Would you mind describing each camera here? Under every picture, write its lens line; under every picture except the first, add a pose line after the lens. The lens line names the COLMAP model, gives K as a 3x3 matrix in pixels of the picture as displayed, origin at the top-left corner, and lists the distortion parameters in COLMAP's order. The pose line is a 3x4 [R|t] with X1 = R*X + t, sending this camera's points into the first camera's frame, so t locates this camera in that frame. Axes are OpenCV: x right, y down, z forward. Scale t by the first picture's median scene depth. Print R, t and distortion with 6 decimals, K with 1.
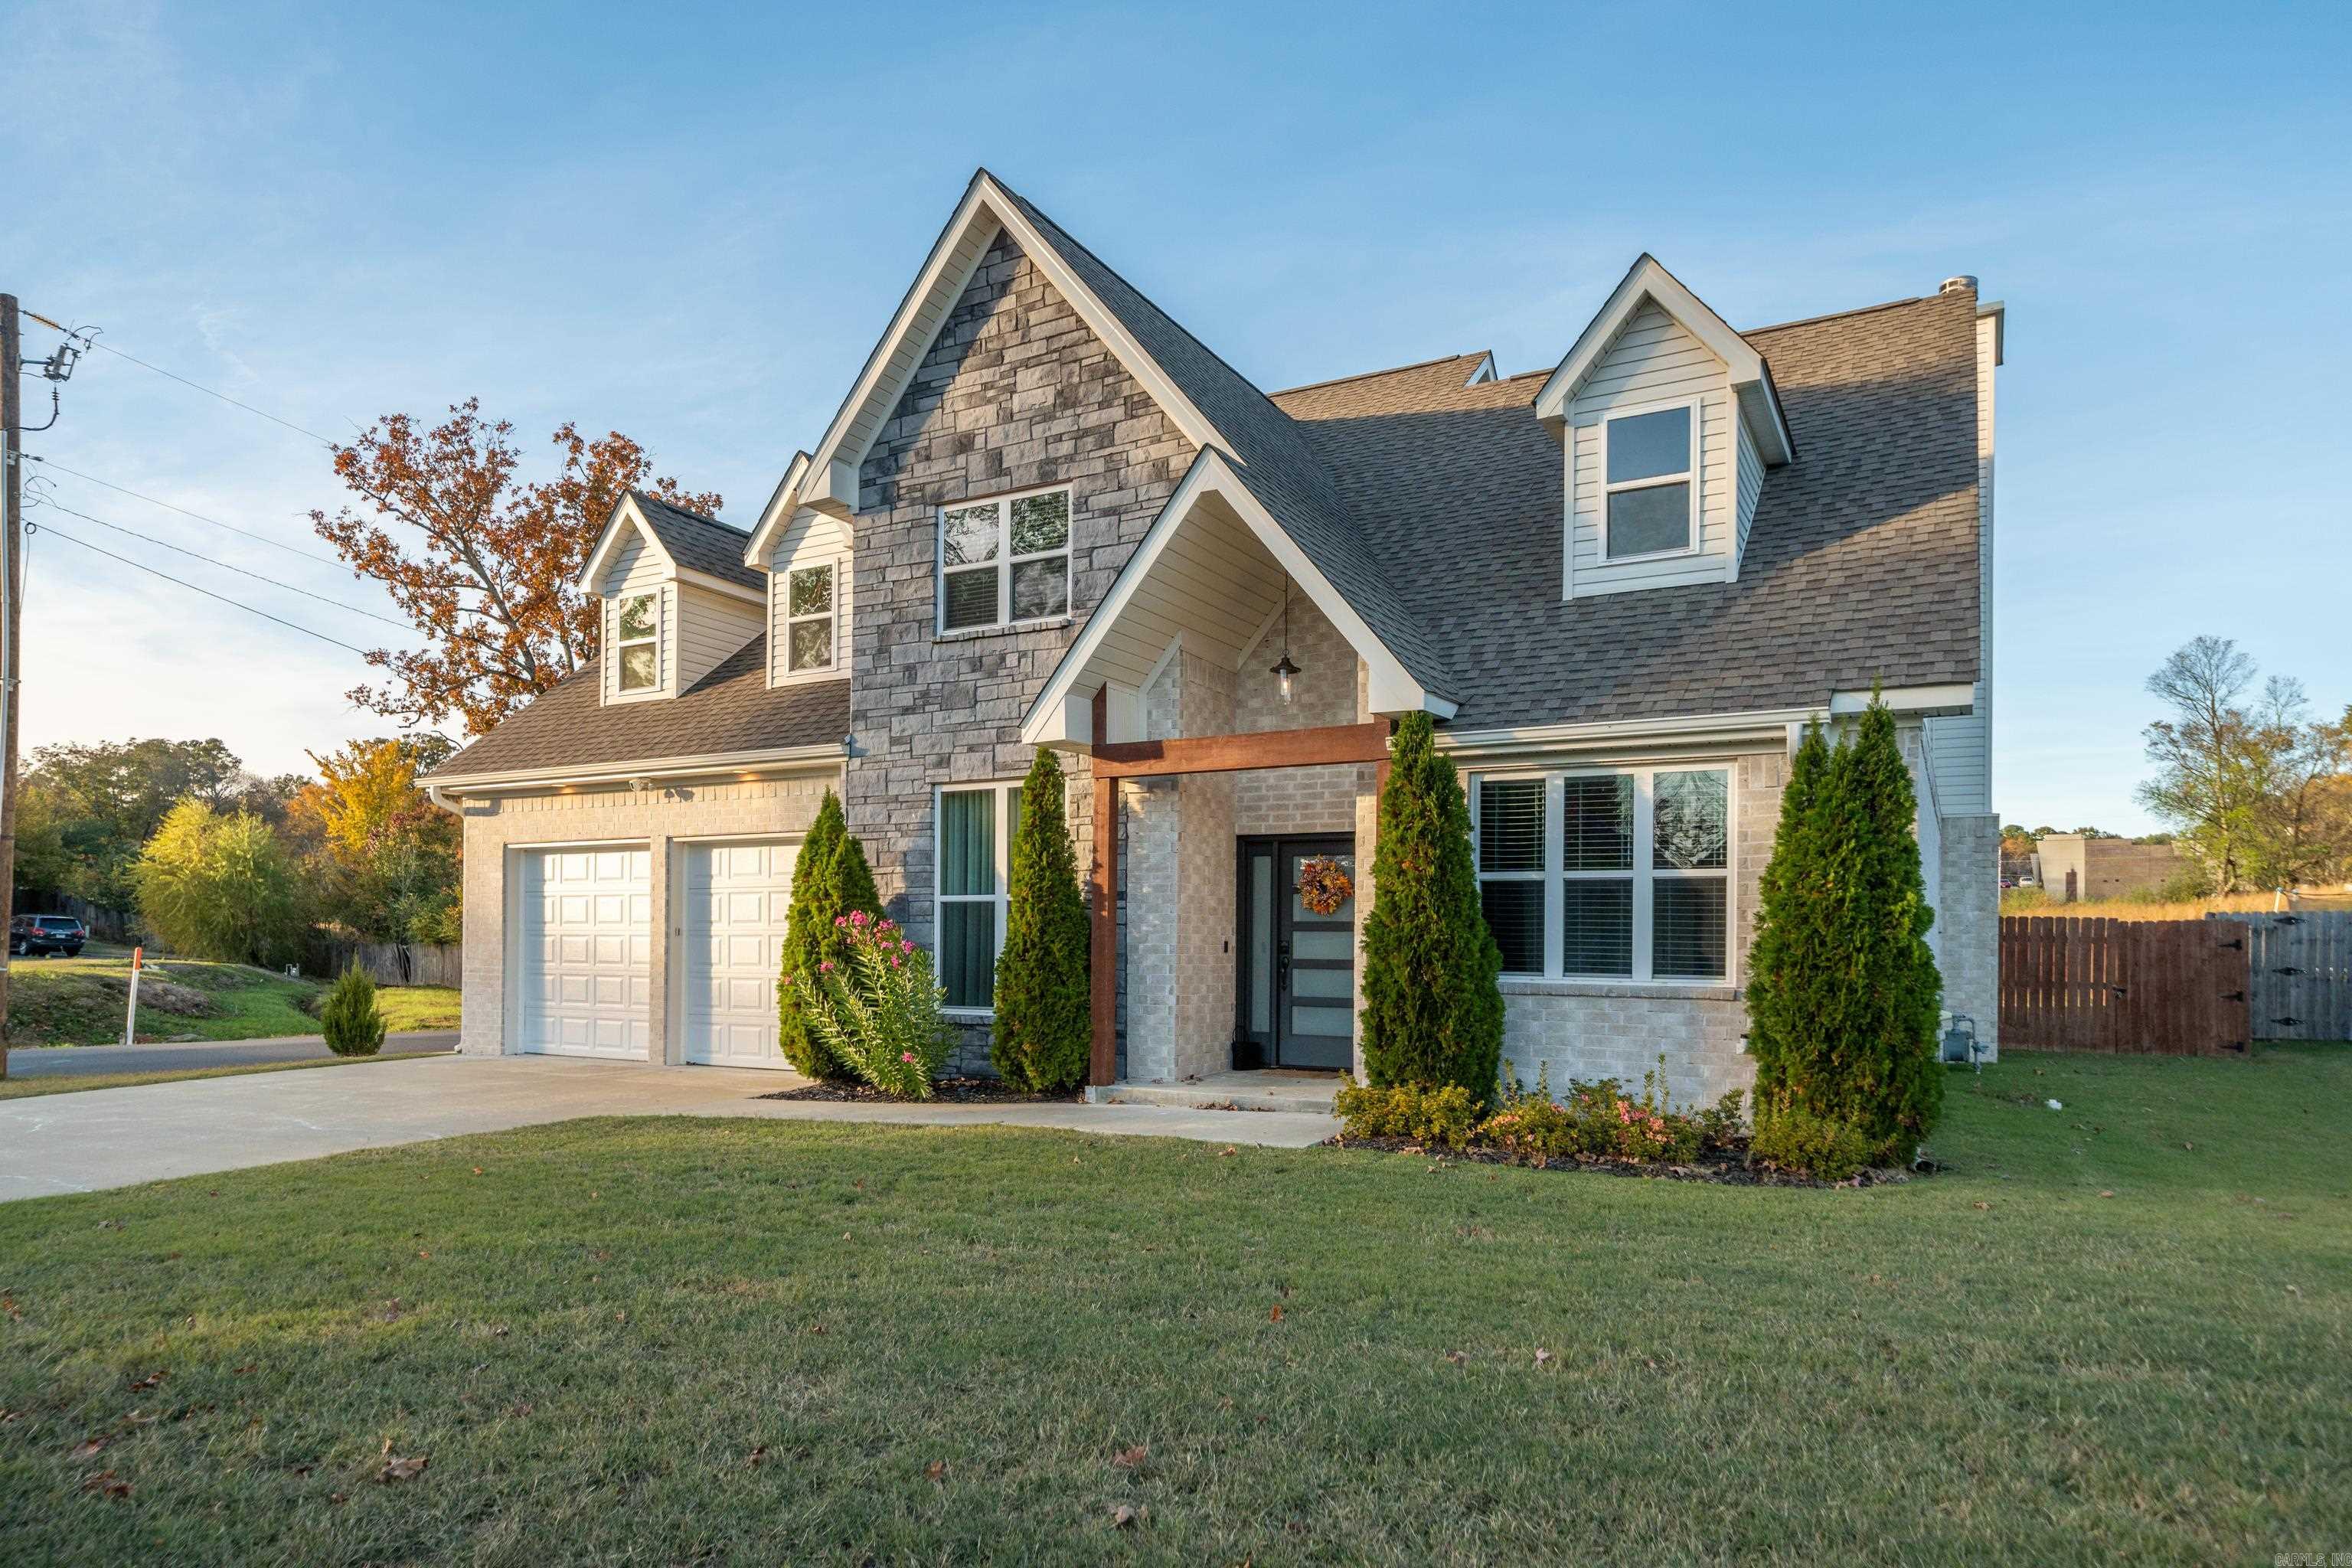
lens RADIAL K [[1388.4, 0, 1236.9], [0, 1388.4, 948.4], [0, 0, 1]] dist [0.000832, -0.000213]
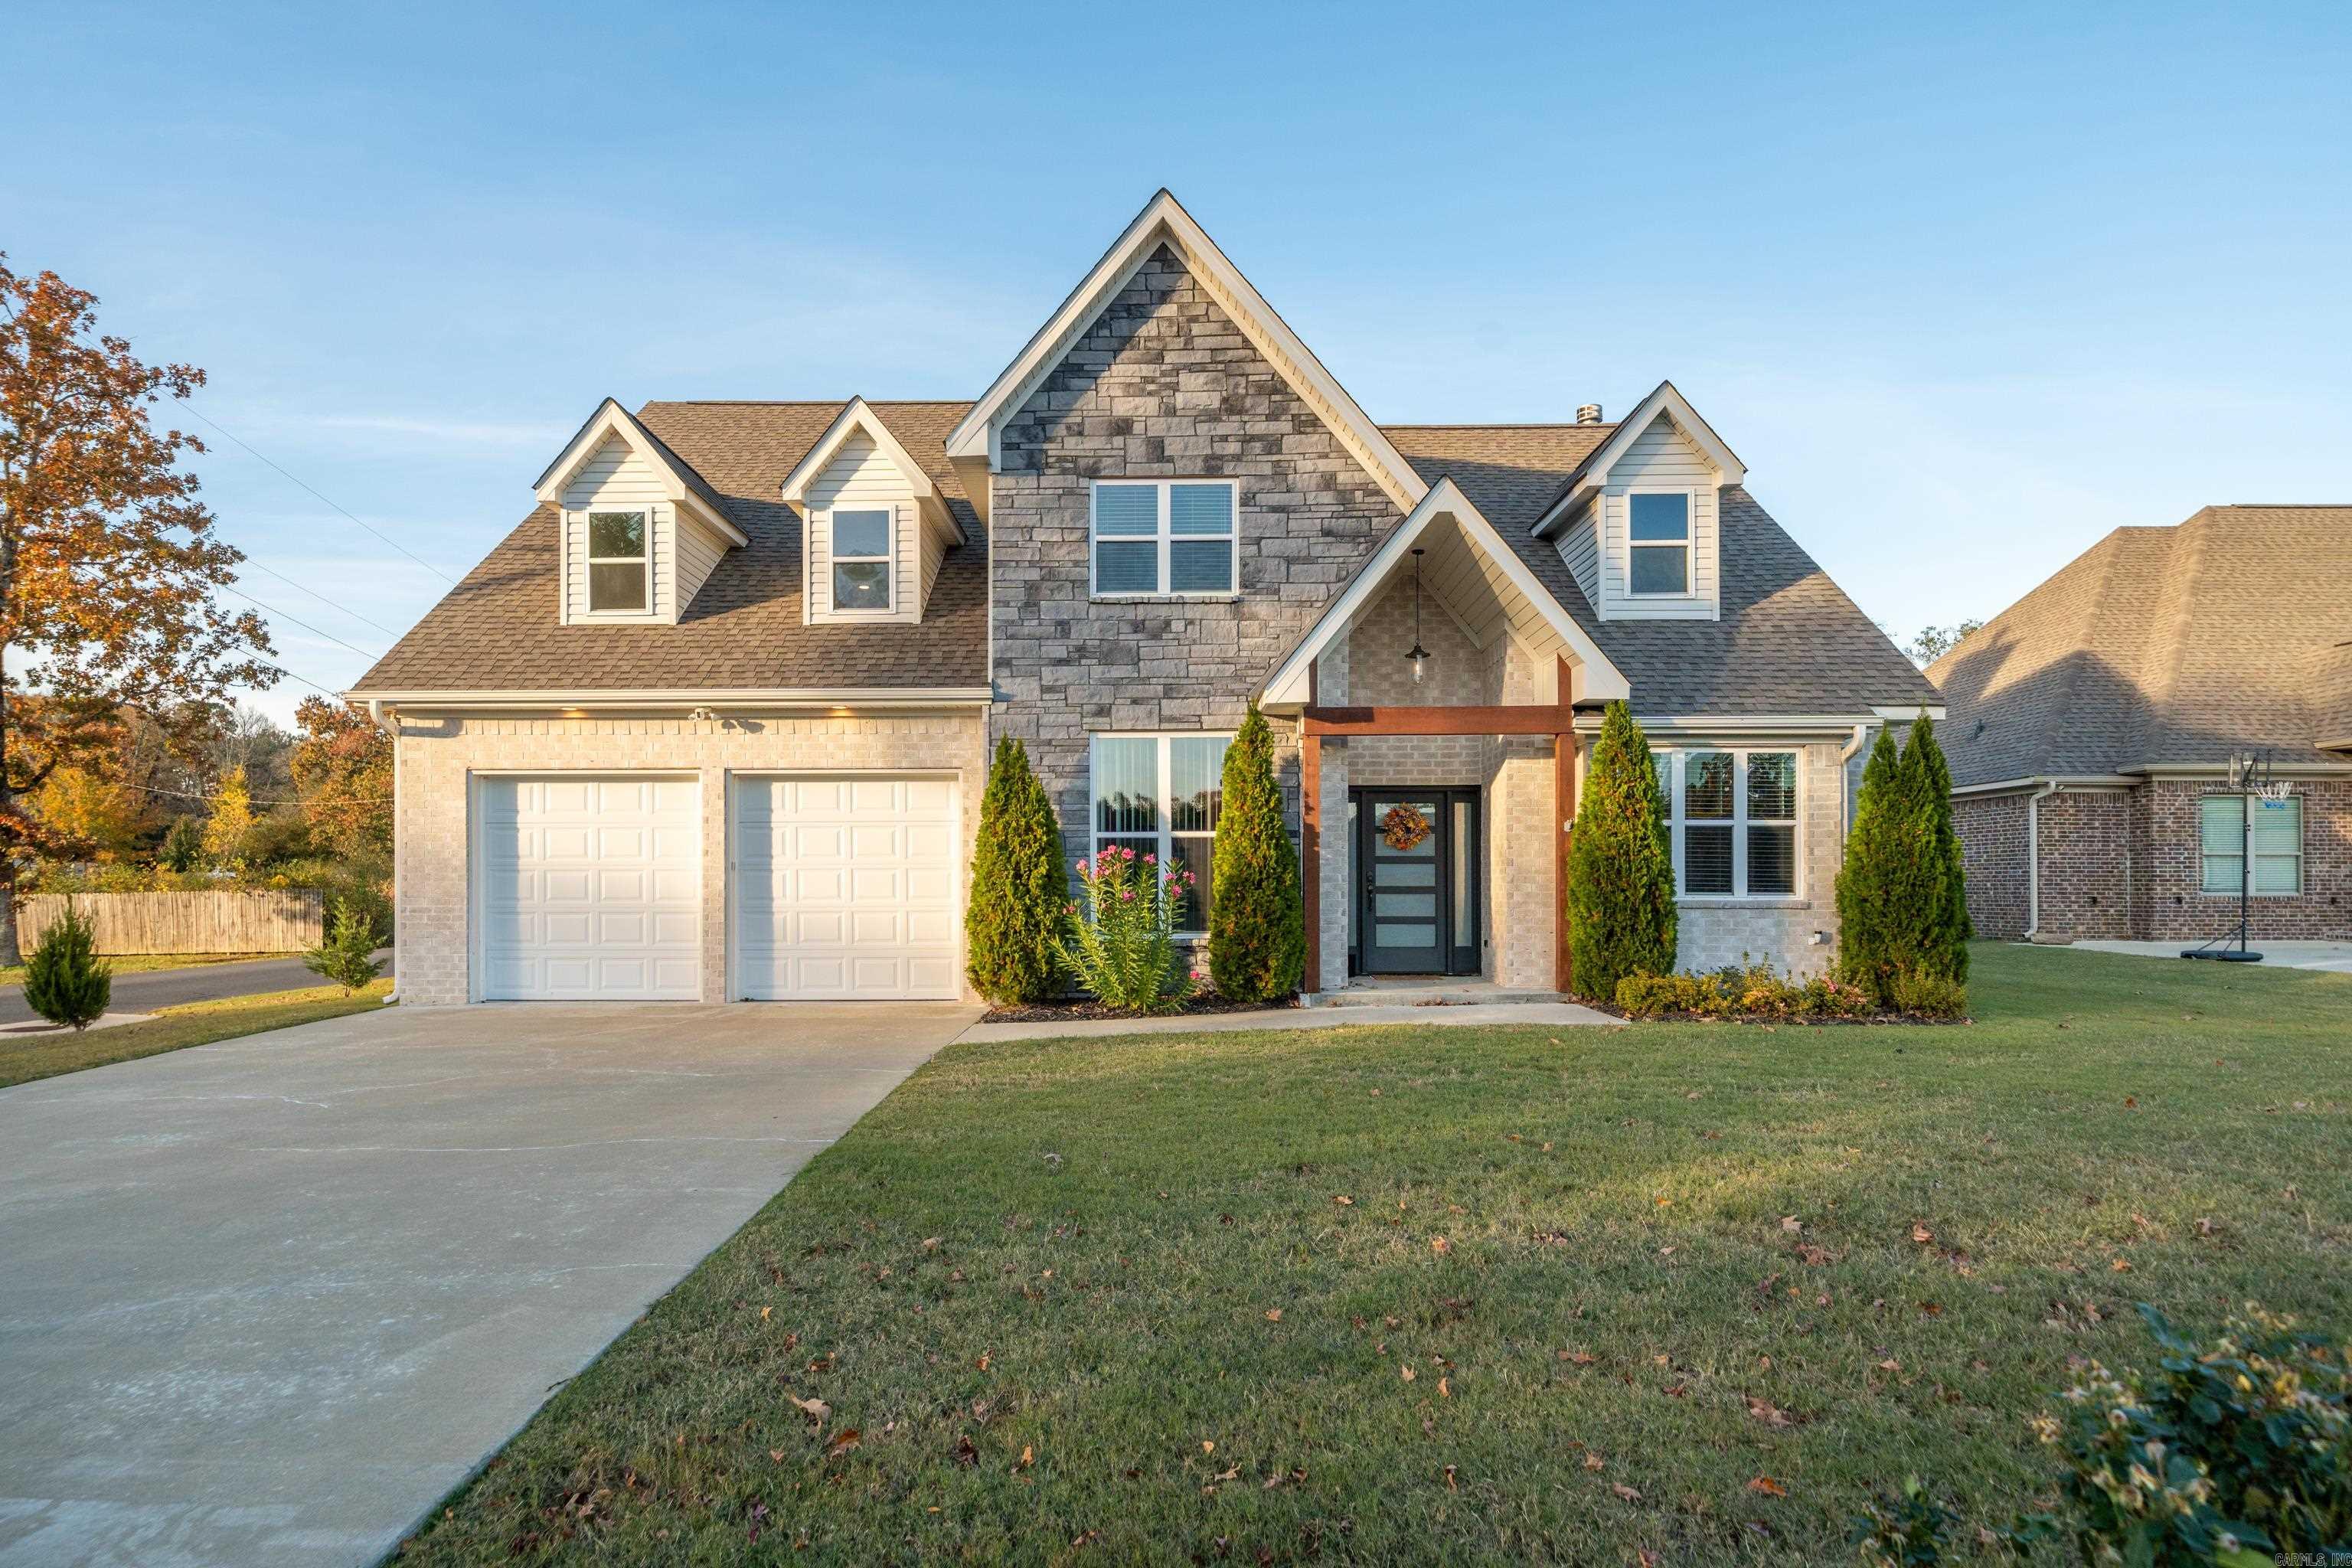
lens RADIAL K [[1230.9, 0, 1170.8], [0, 1230.9, 887.3], [0, 0, 1]] dist [-0.000012, 0.000162]
pose [[0.889177, -0.009904, 0.457456, -0.624839], [0.008336, 0.999950, 0.005445, 0.001058], [-0.457487, -0.001029, 0.889216, 0.103823]]
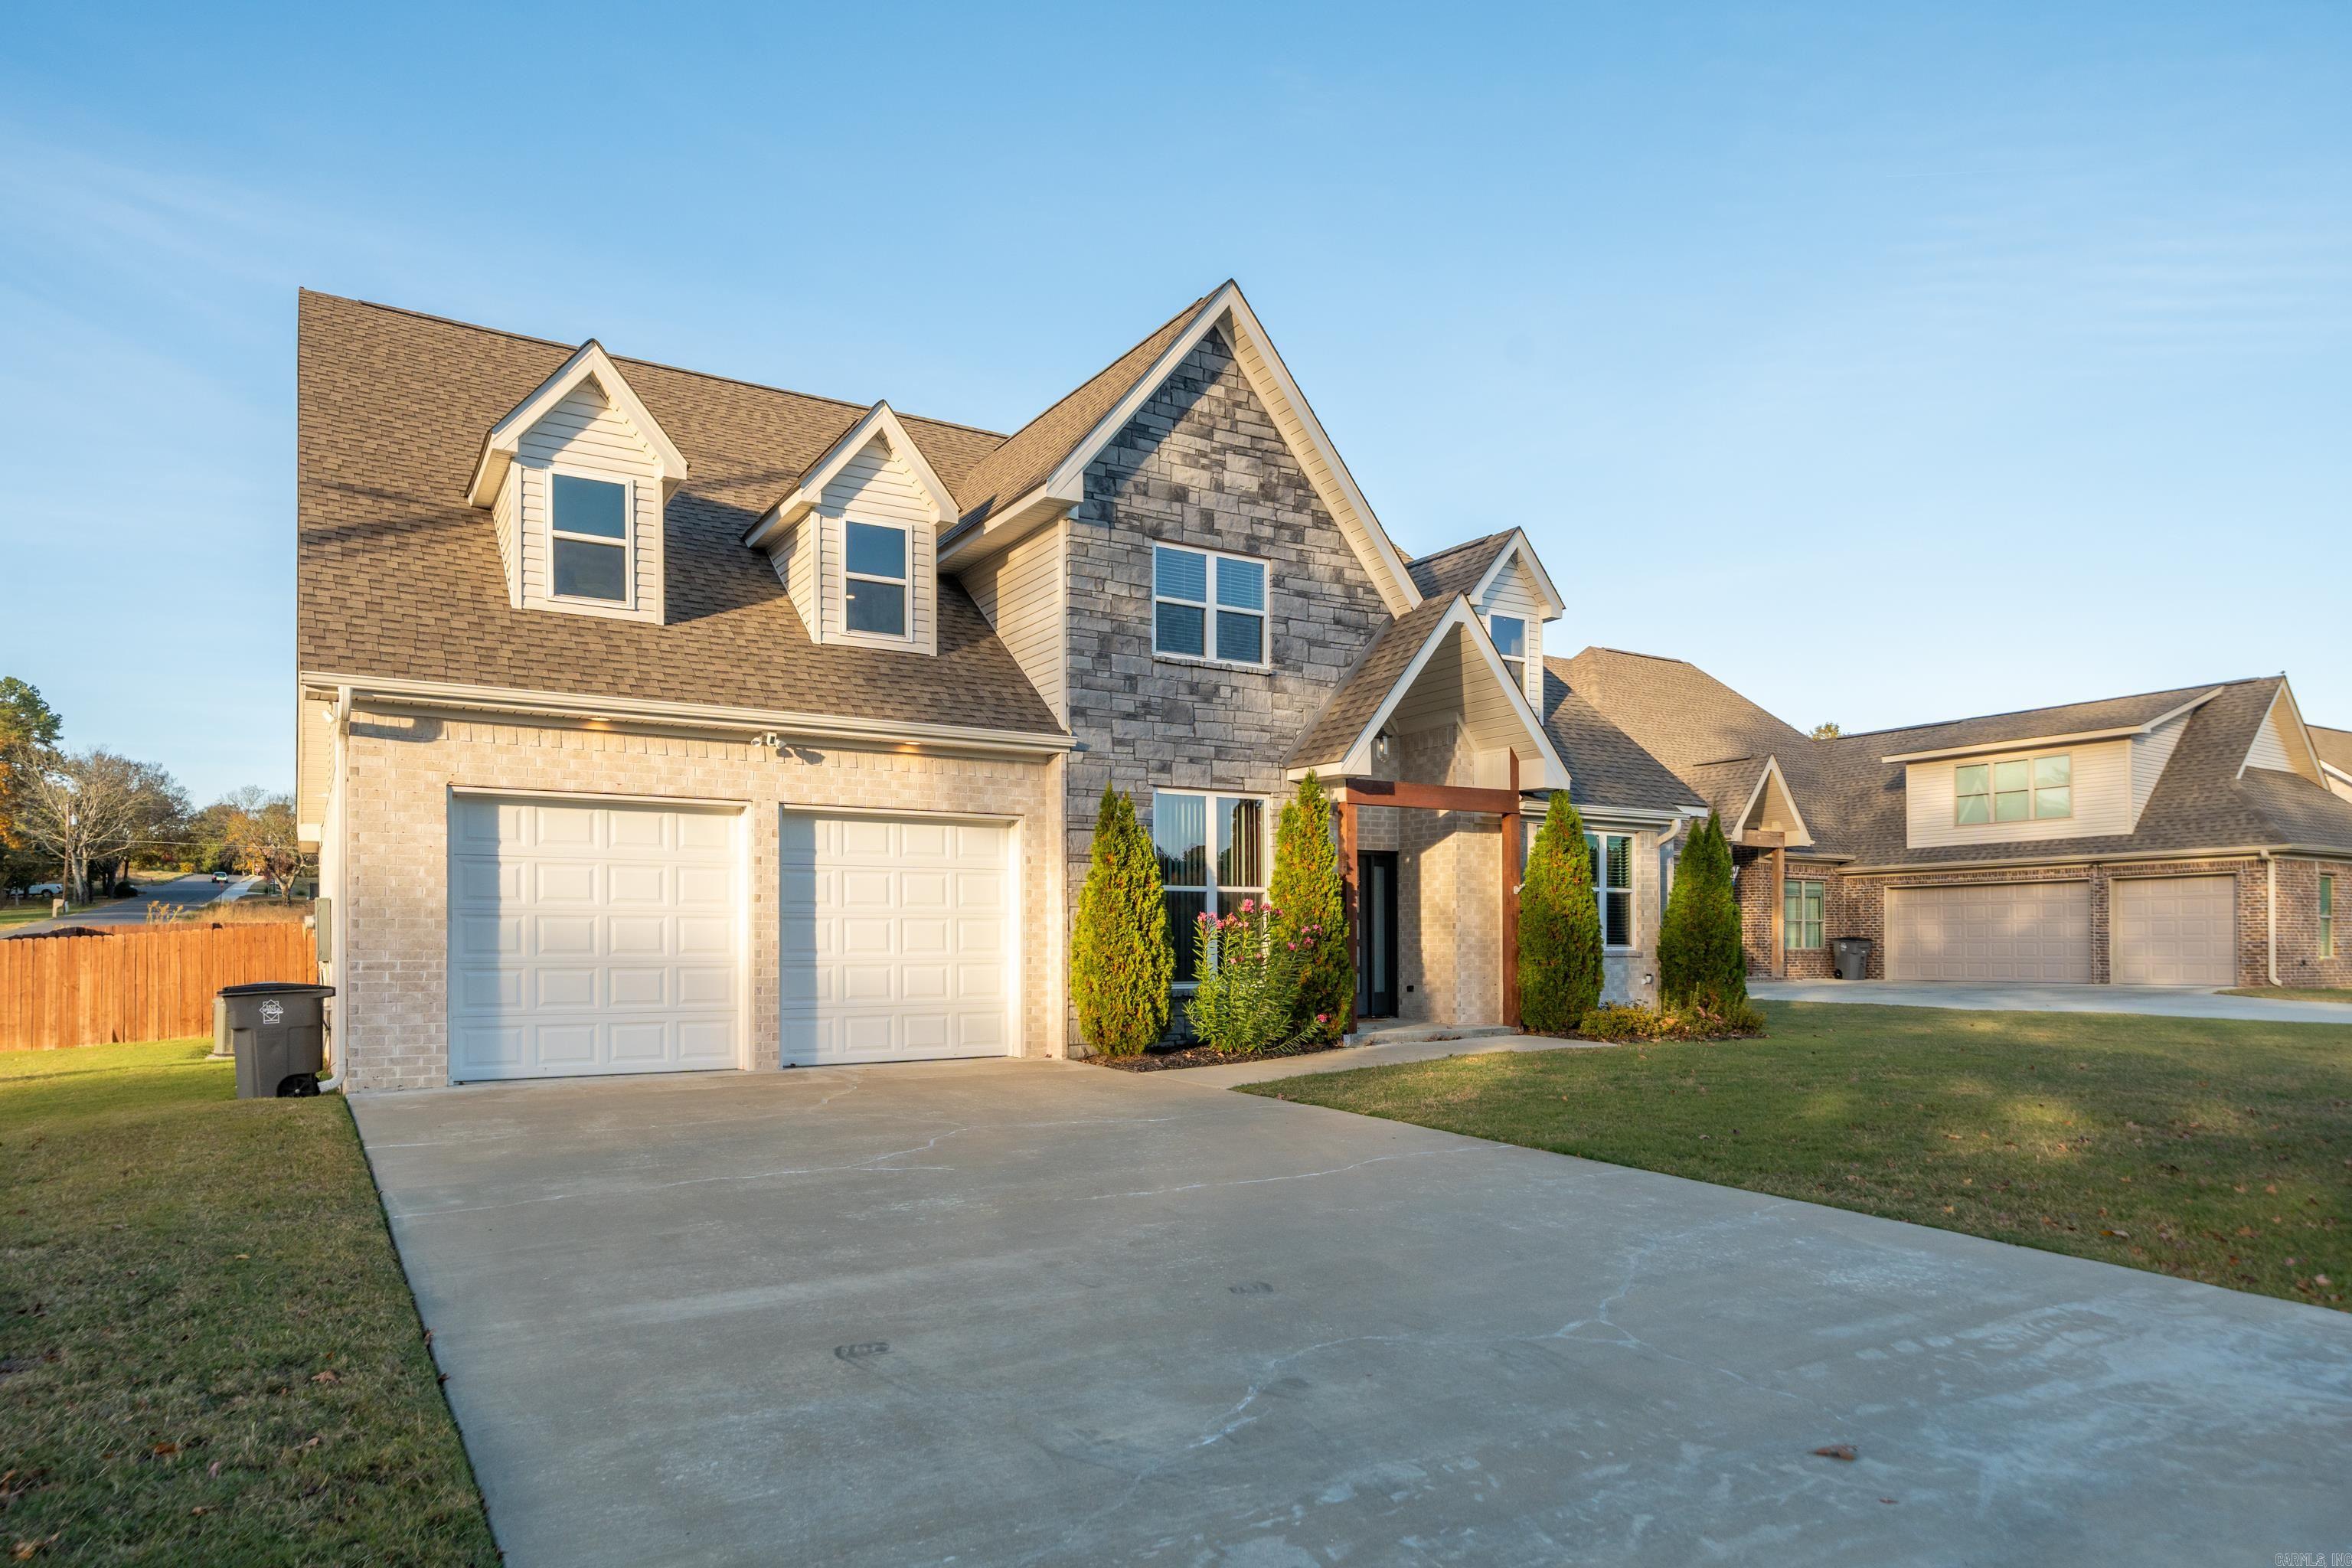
lens RADIAL K [[1393.2, 0, 1178.3], [0, 1393.2, 941.6], [0, 0, 1]] dist [0.002297, 0.000219]
pose [[0.509314, -0.007821, 0.860545, -1.211383], [0.002797, 0.999968, 0.007433, -0.000356], [-0.860576, -0.001379, 0.509320, 0.415748]]
